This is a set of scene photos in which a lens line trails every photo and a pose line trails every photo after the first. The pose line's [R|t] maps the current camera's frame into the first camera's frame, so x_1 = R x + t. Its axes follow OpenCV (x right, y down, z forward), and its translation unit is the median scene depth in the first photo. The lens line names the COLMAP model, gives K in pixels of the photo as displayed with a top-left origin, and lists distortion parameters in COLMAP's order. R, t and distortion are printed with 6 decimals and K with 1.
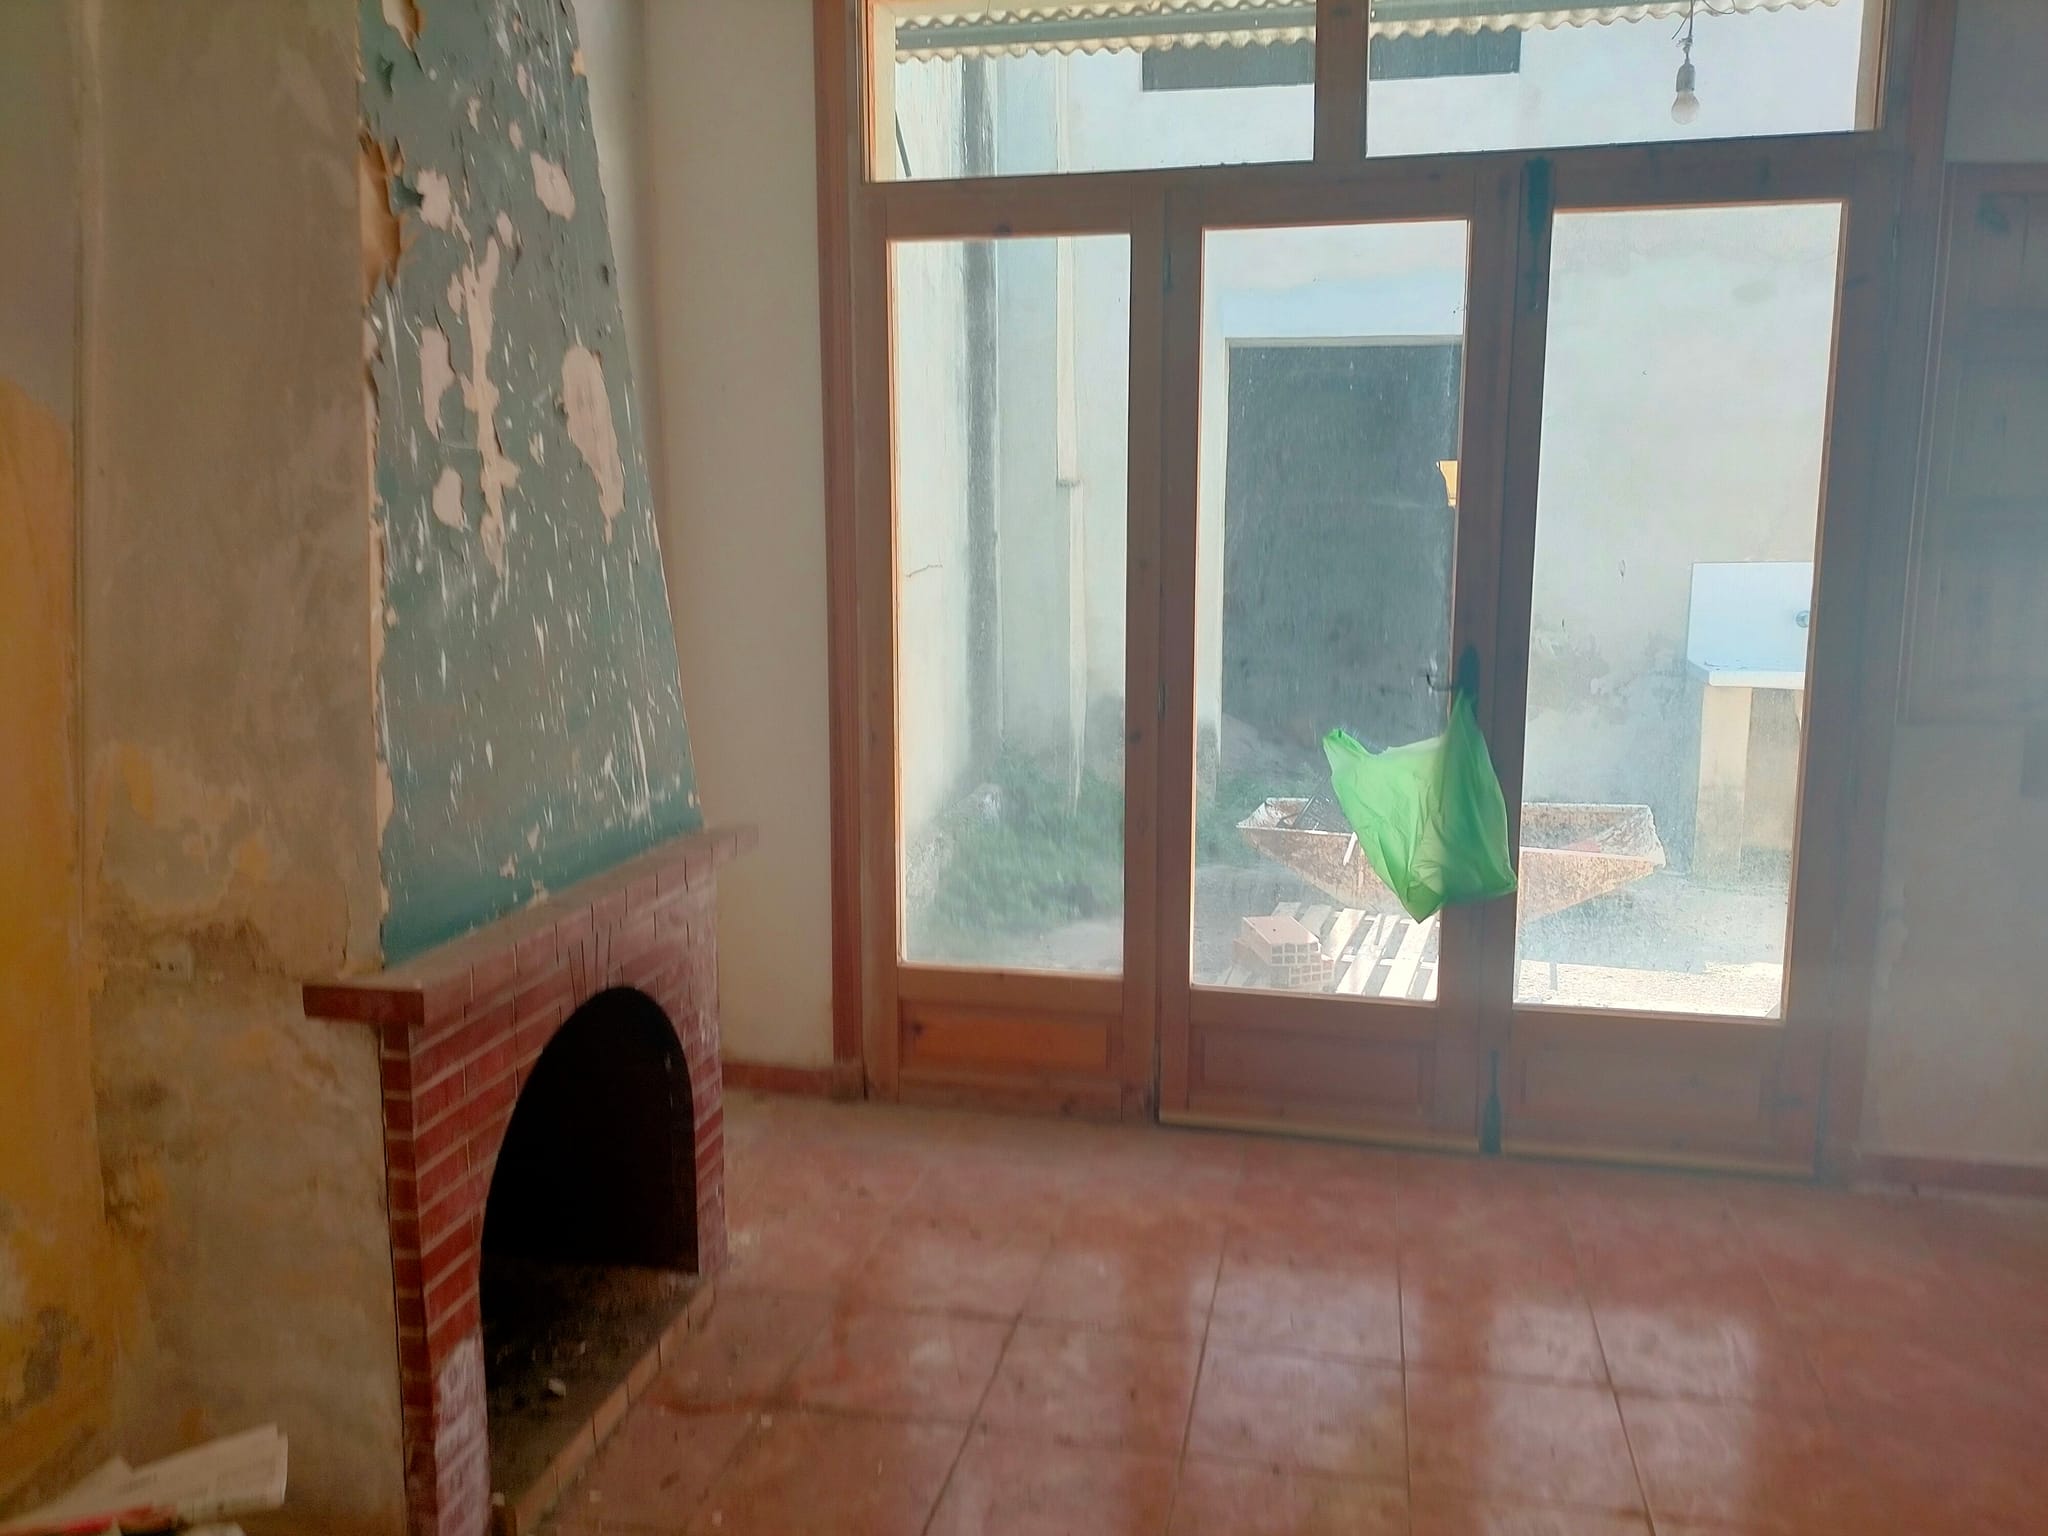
lens RADIAL K [[1610.1, 0, 975.5], [0, 1610.1, 763.2], [0, 0, 1]] dist [0.065088, -0.071350]
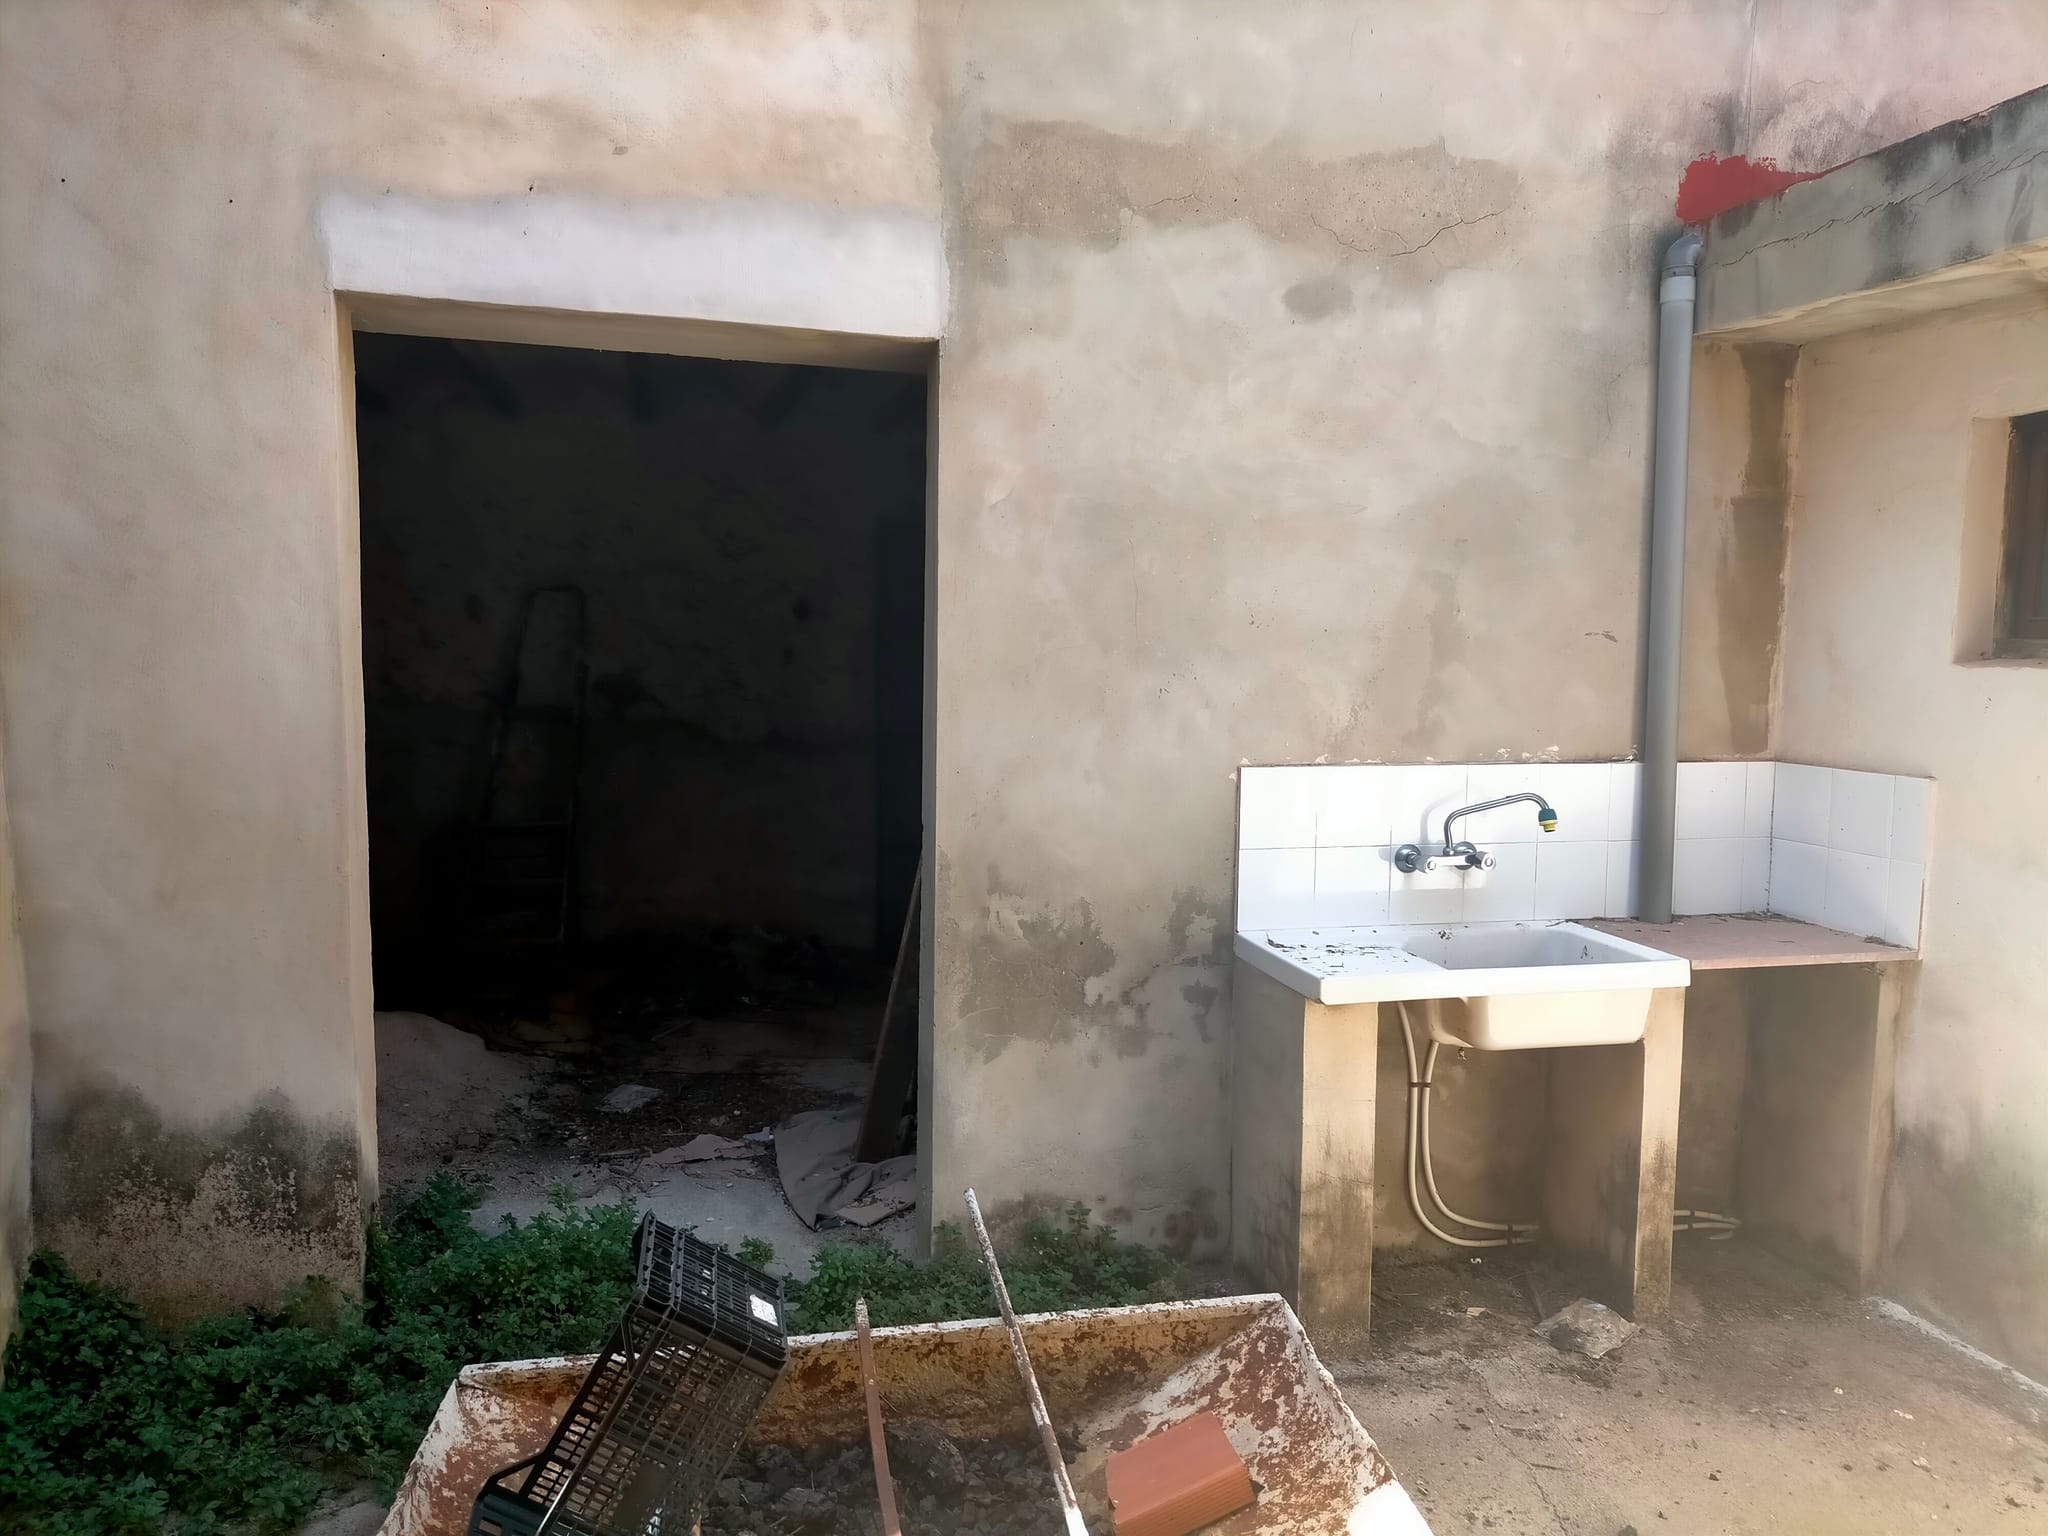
lens RADIAL K [[1505.0, 0, 1008.4], [0, 1505.0, 783.4], [0, 0, 1]] dist [0.053848, -0.054538]
pose [[0.890406, -0.035450, 0.453785, 0.244190], [0.061072, 0.997252, -0.041930, -0.186970], [-0.451051, 0.065048, 0.890124, 1.060516]]
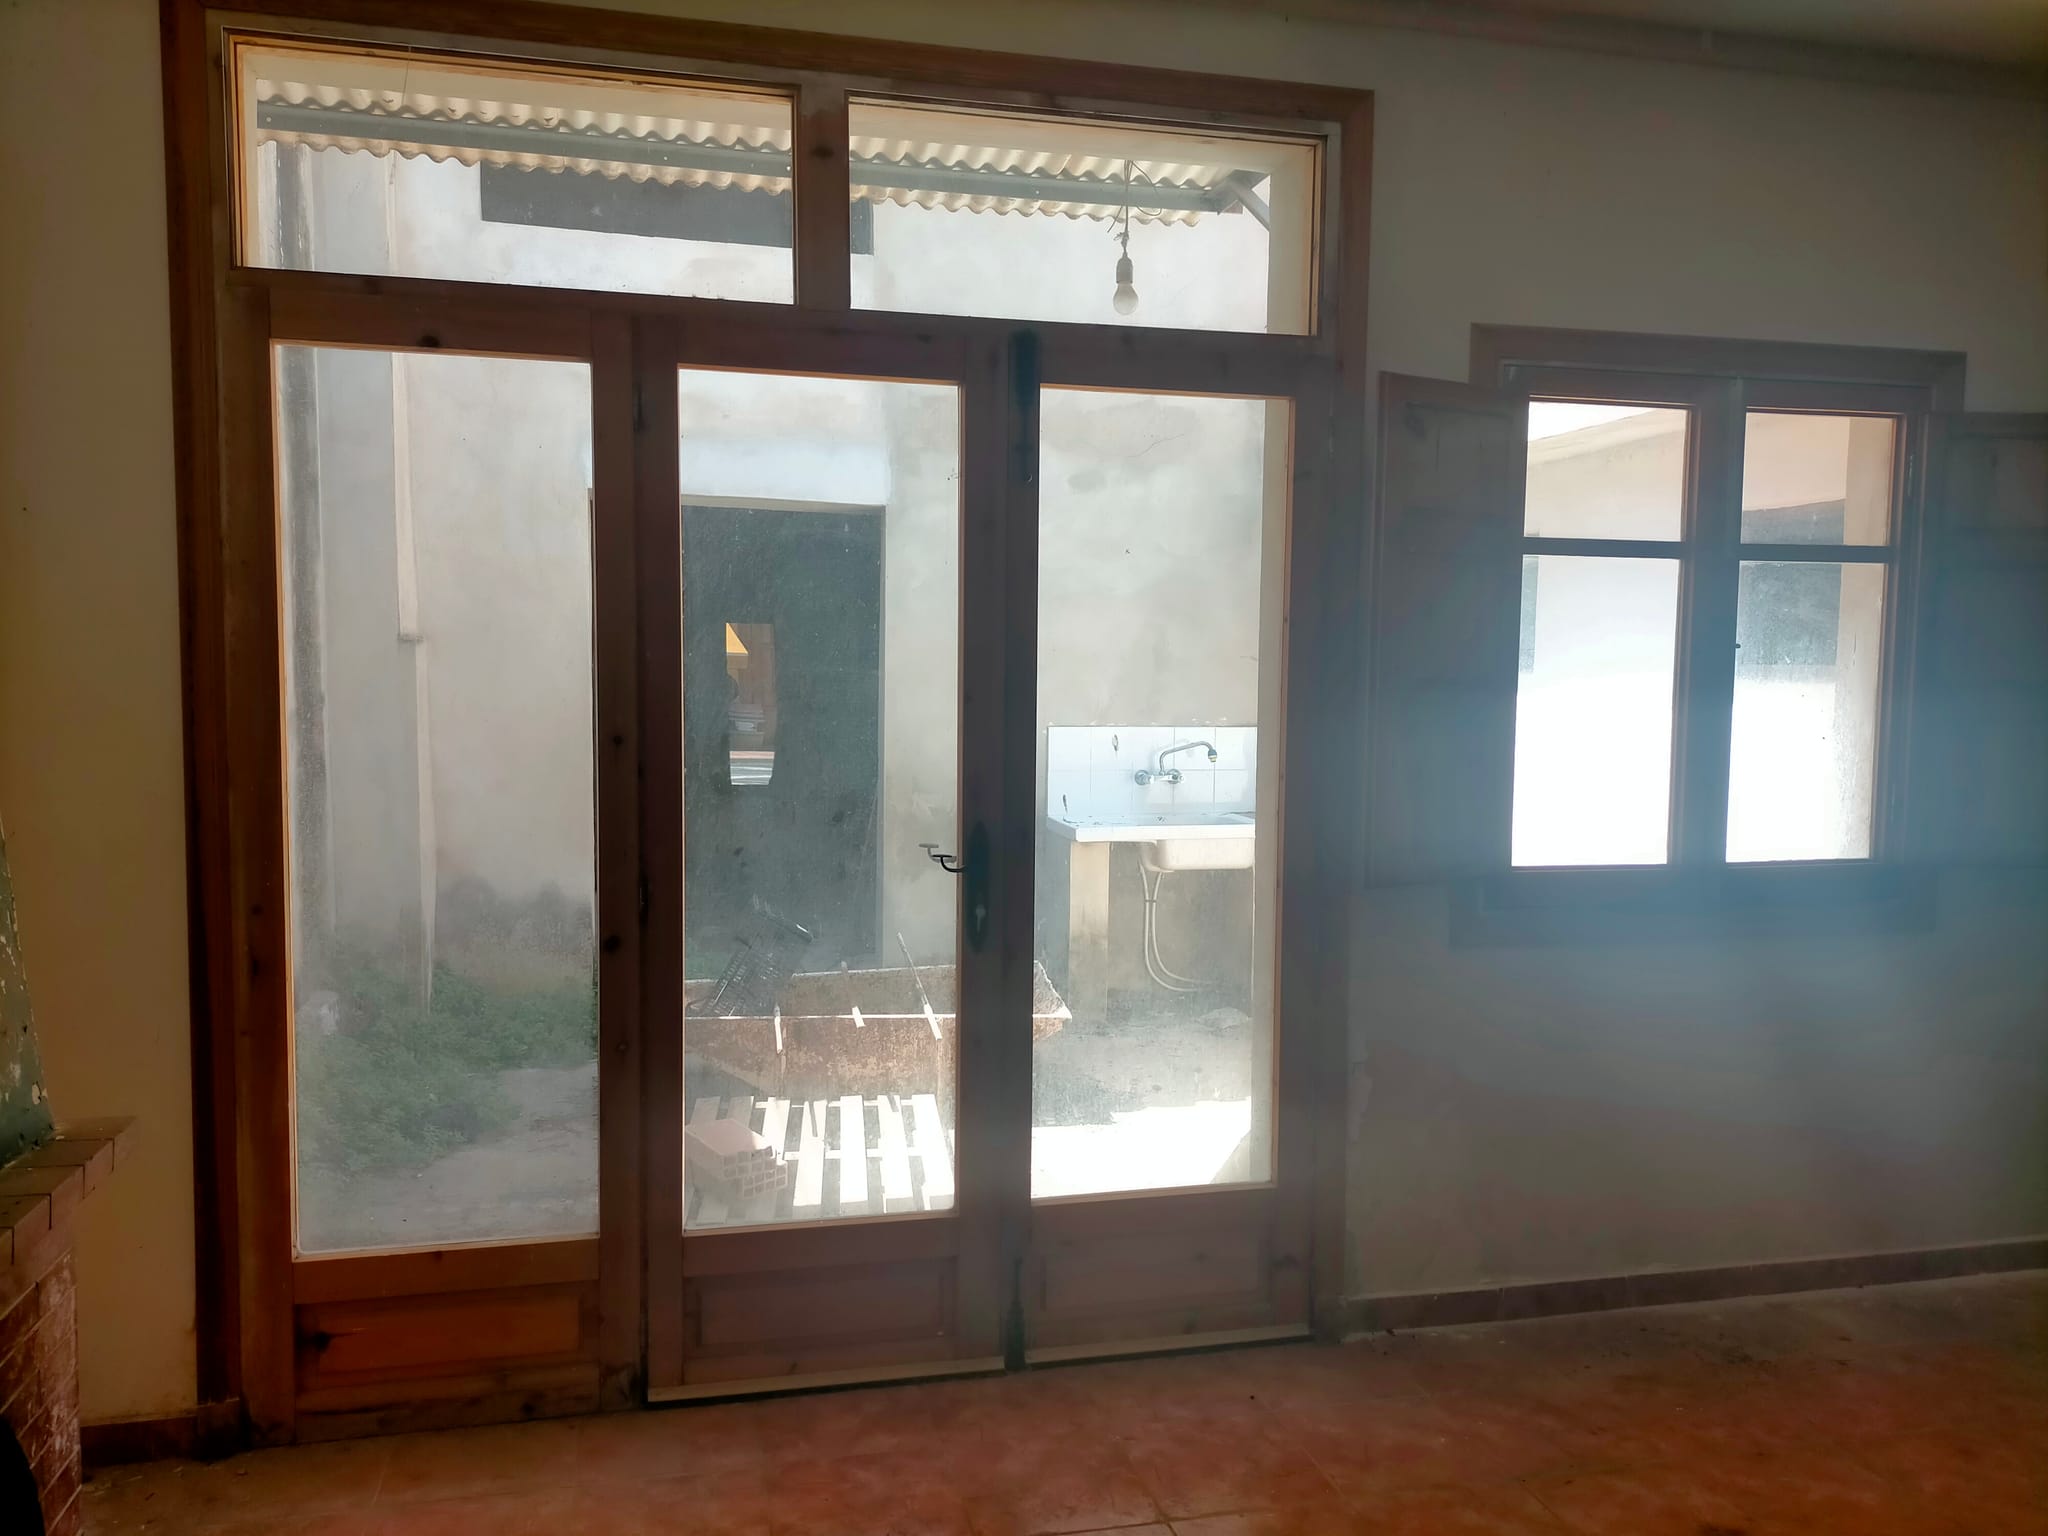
lens RADIAL K [[1610.1, 0, 1032.1], [0, 1610.1, 776.9], [0, 0, 1]] dist [0.065088, -0.071350]
pose [[0.891832, -0.021037, 0.451877, -0.082286], [0.060388, 0.995514, -0.072838, -0.027211], [-0.448318, 0.092248, 0.889102, 0.134667]]
